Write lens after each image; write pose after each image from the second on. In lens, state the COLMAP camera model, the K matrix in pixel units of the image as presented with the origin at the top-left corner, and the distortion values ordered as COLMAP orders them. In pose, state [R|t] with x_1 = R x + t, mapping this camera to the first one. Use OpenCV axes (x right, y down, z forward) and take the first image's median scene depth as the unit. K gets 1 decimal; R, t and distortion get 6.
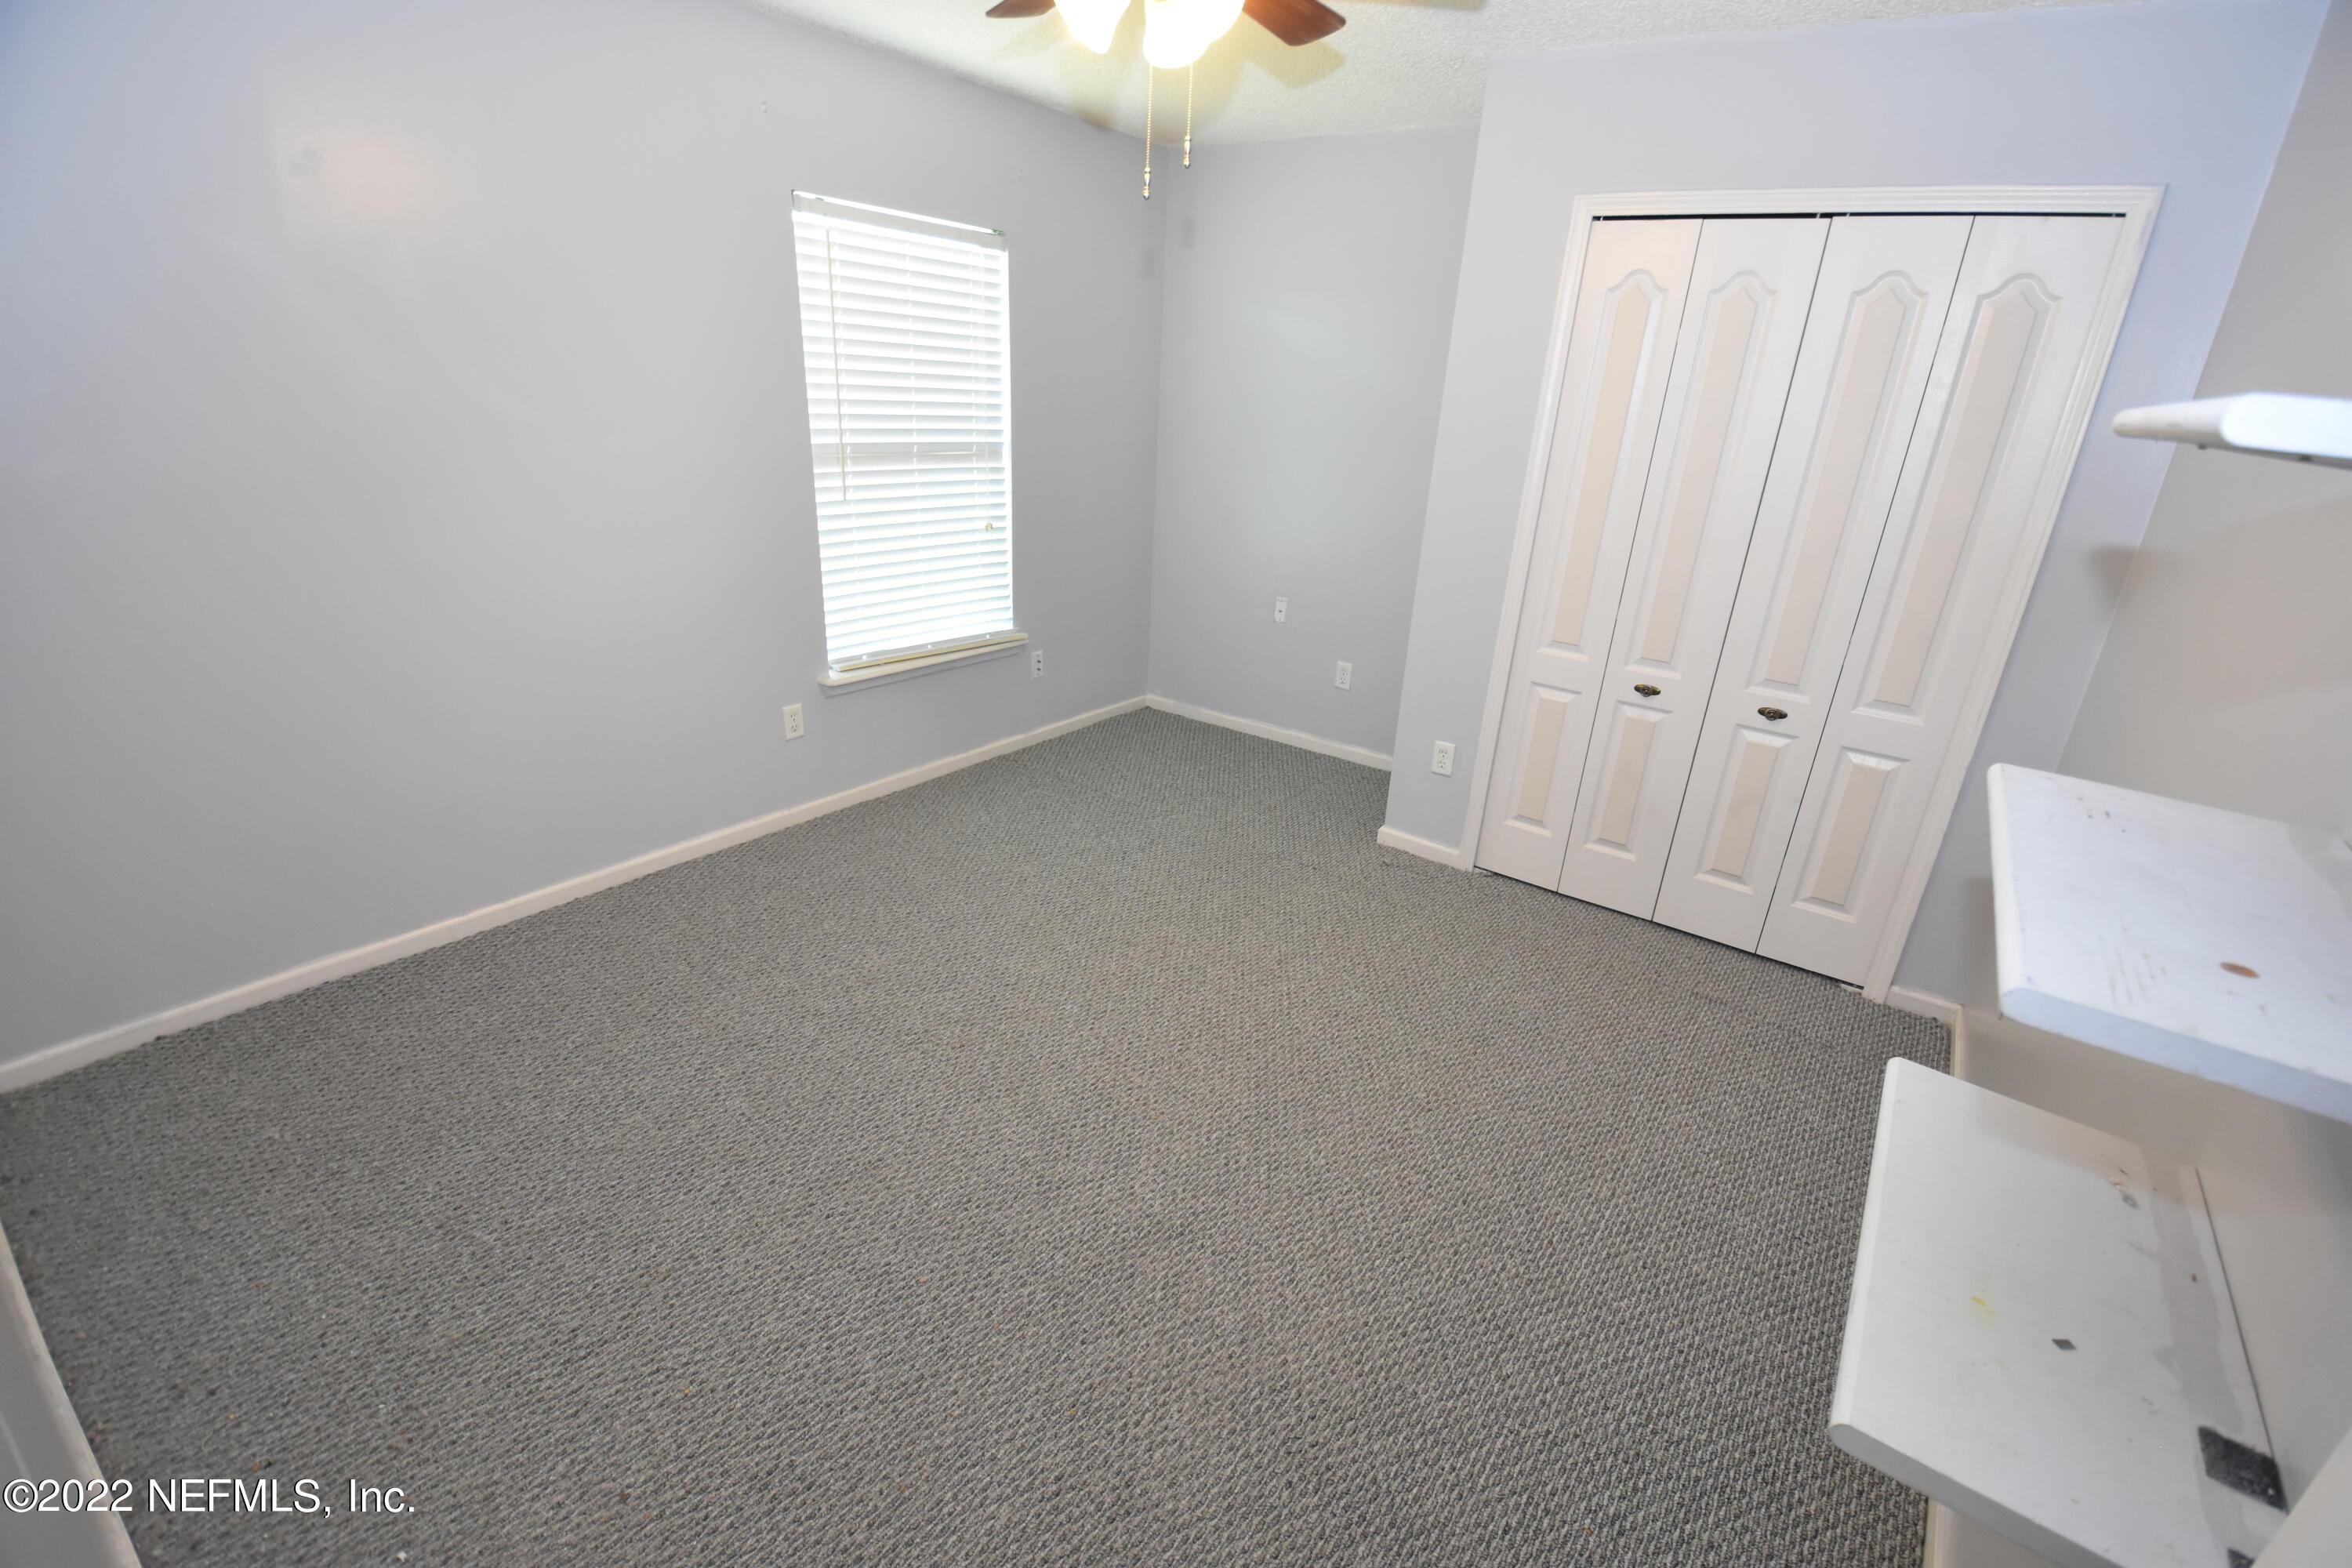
lens RADIAL K [[1019.0, 0, 1189.9], [0, 1019.0, 783.3], [0, 0, 1]] dist [0.019306, -0.026289]
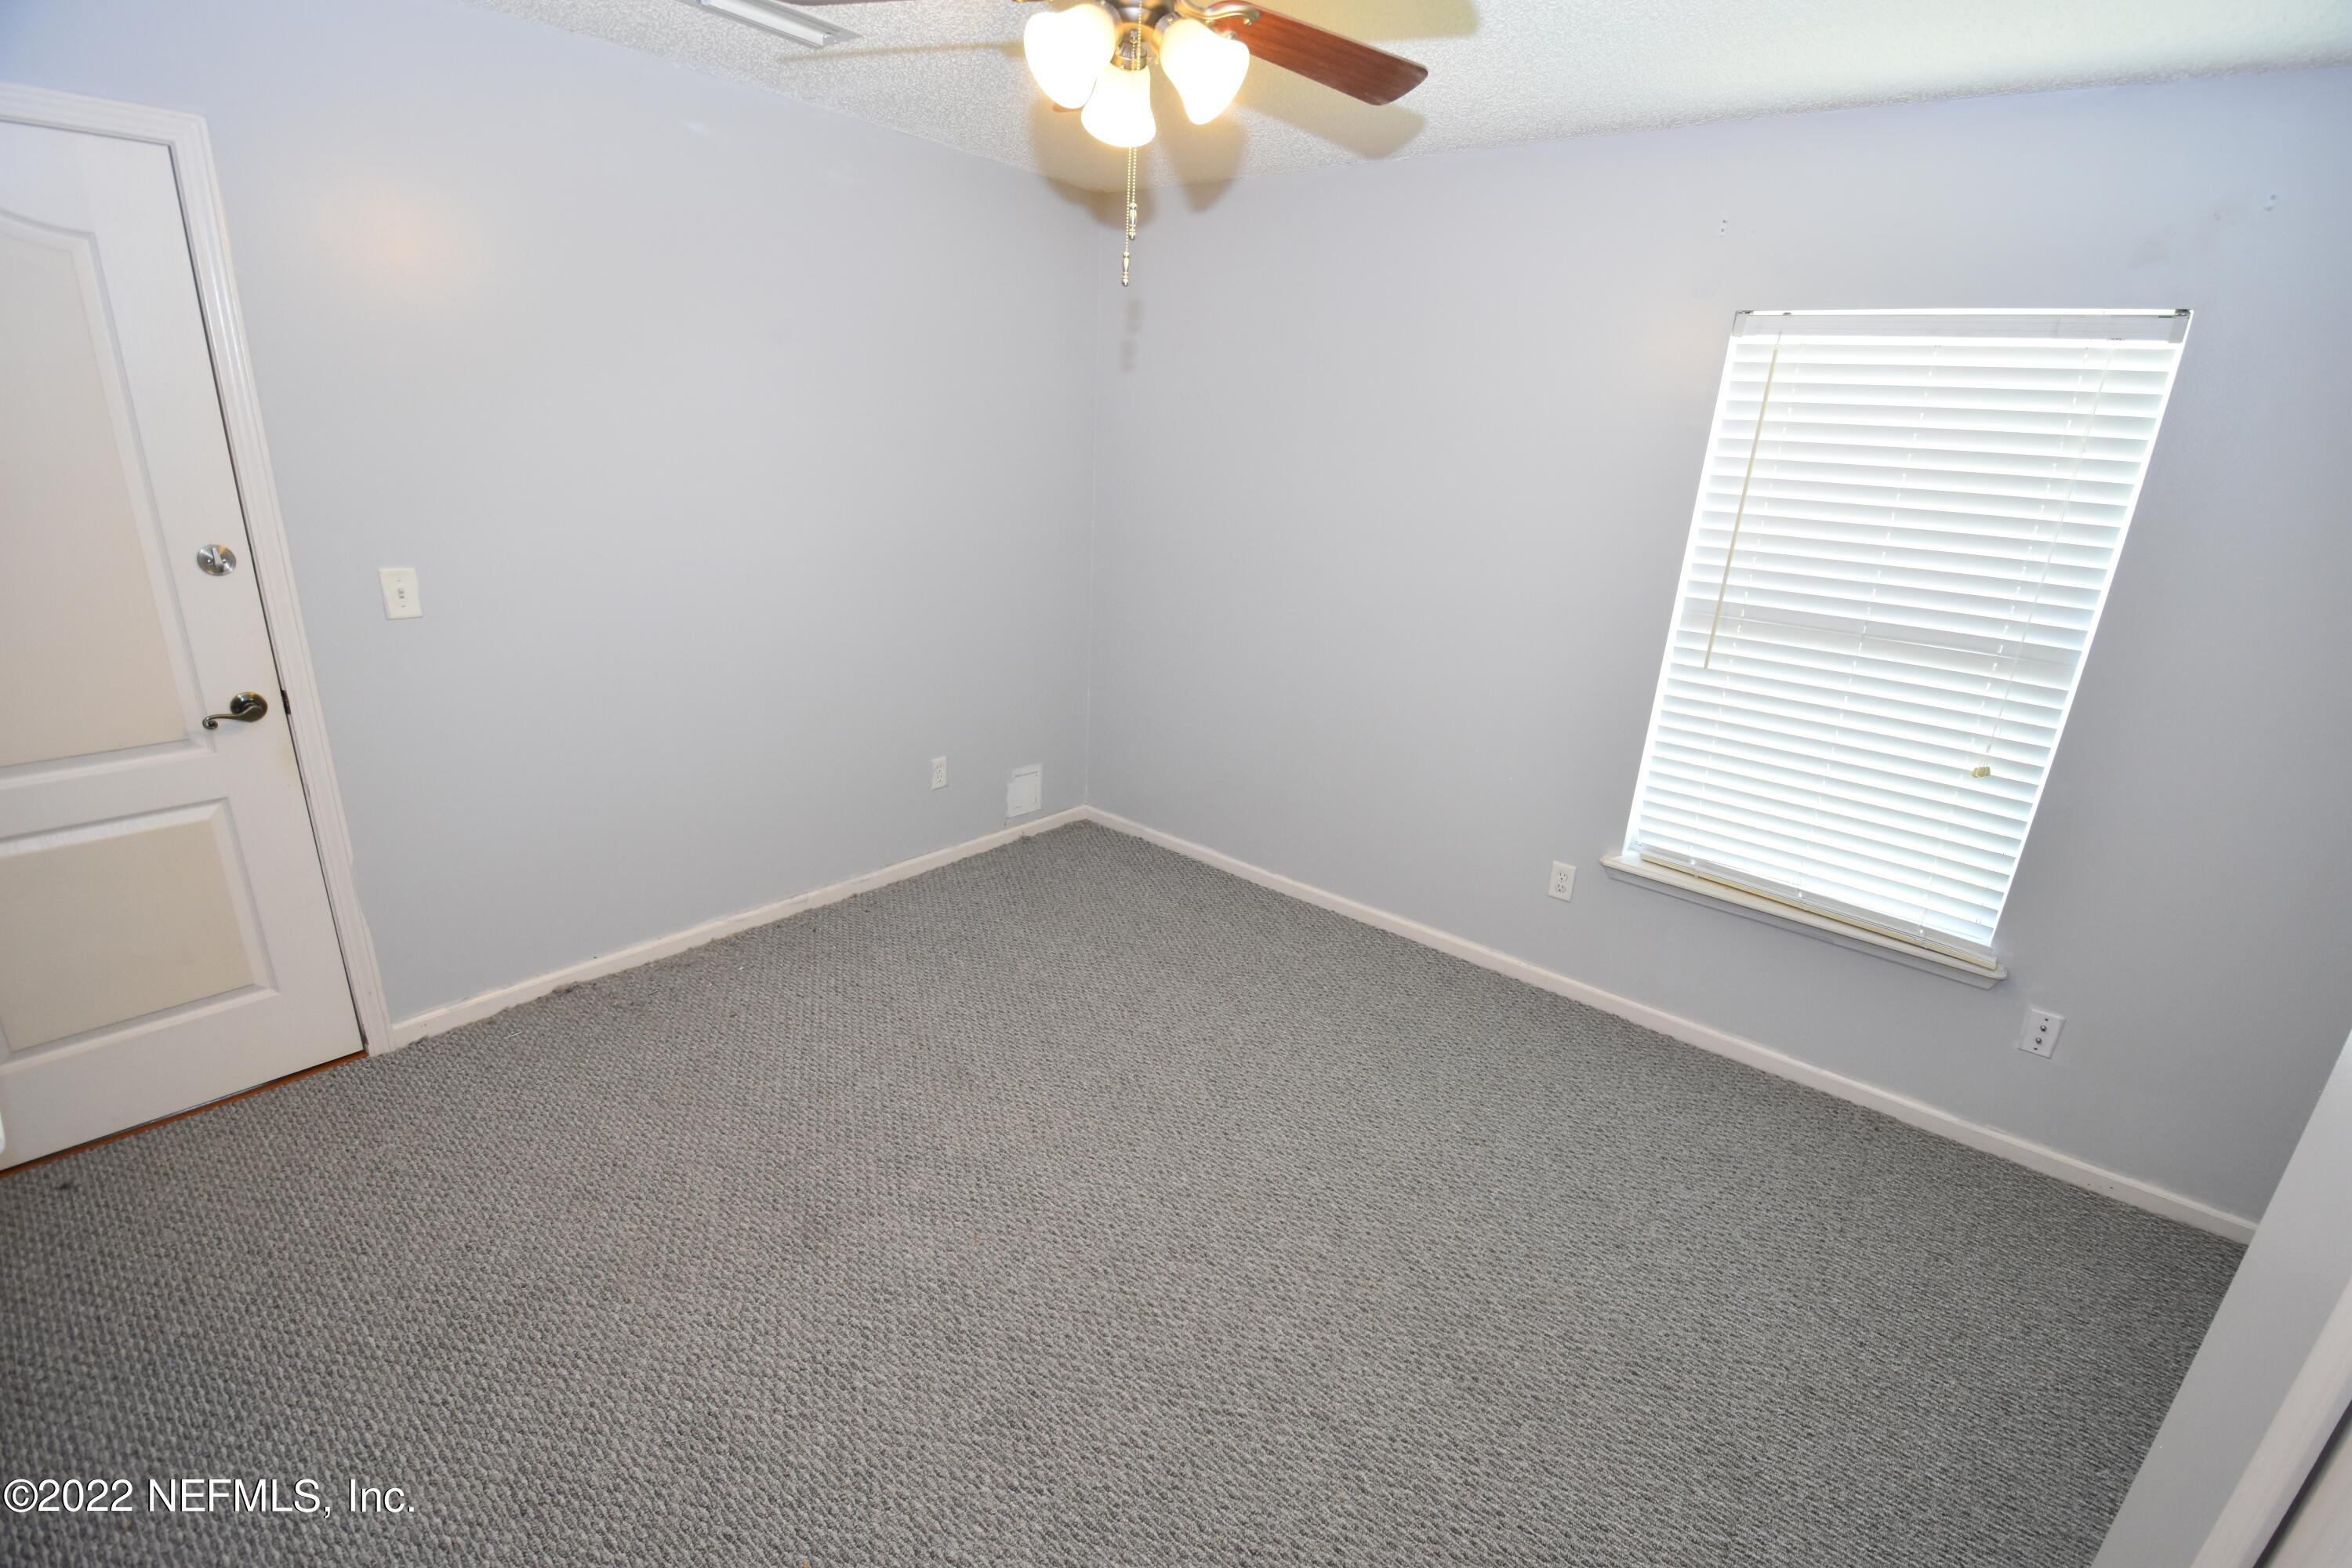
lens RADIAL K [[1019.0, 0, 1189.9], [0, 1019.0, 783.3], [0, 0, 1]] dist [0.019306, -0.026289]
pose [[-0.045114, 0.262131, -0.963977, 0.480131], [-0.425435, 0.868039, 0.255954, -0.227868], [0.903864, 0.421657, 0.072359, 0.599139]]
